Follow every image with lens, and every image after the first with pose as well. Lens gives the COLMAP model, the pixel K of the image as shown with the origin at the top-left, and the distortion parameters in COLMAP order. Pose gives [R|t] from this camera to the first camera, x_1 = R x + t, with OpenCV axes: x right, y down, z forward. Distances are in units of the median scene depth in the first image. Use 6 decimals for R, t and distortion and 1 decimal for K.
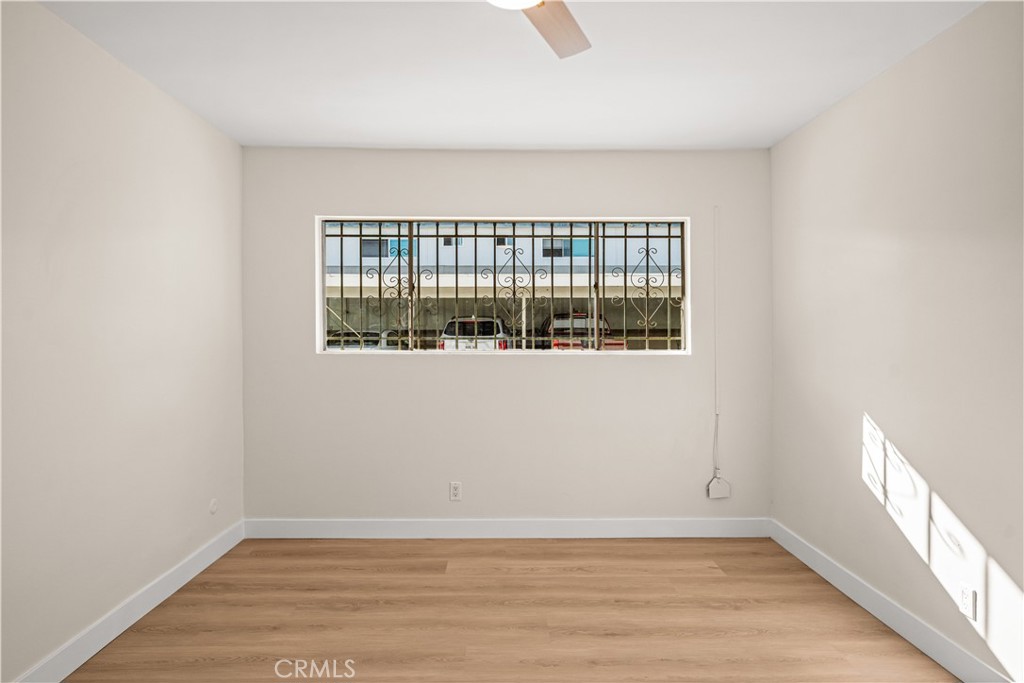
lens RADIAL K [[616.6, 0, 512.3], [0, 616.6, 309.6], [0, 0, 1]] dist [0.007530, 0.001513]
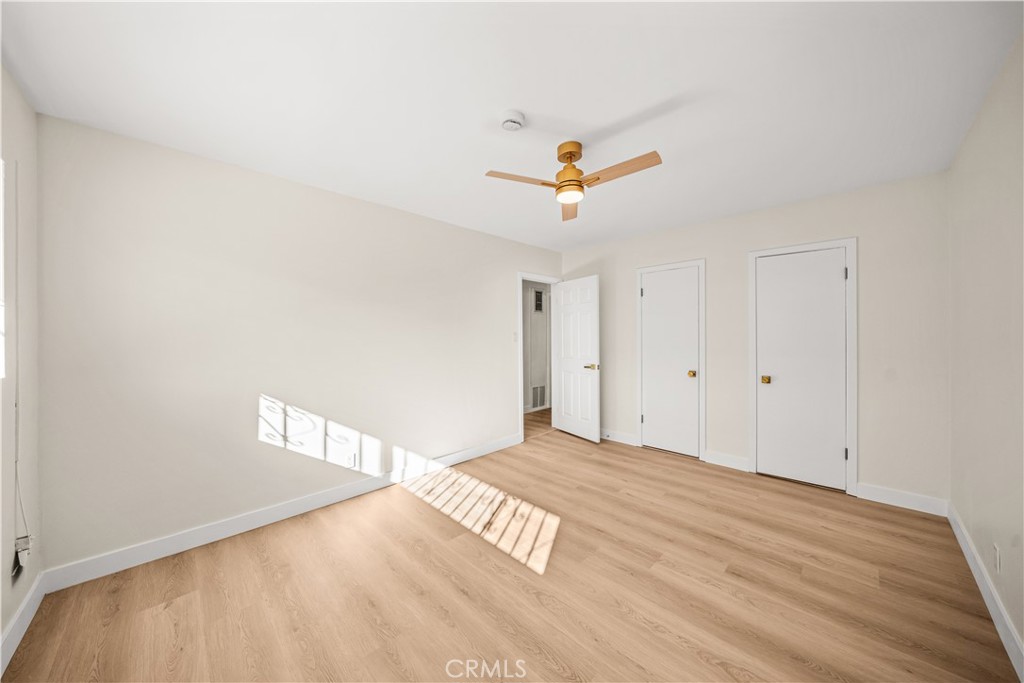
lens RADIAL K [[348.9, 0, 508.3], [0, 348.9, 341.8], [0, 0, 1]] dist [-0.006841, -0.000108]
pose [[-0.700793, -0.000926, 0.713364, -0.327612], [-0.020850, 0.999599, -0.019185, 0.036154], [-0.713060, -0.028319, -0.700531, 0.900521]]
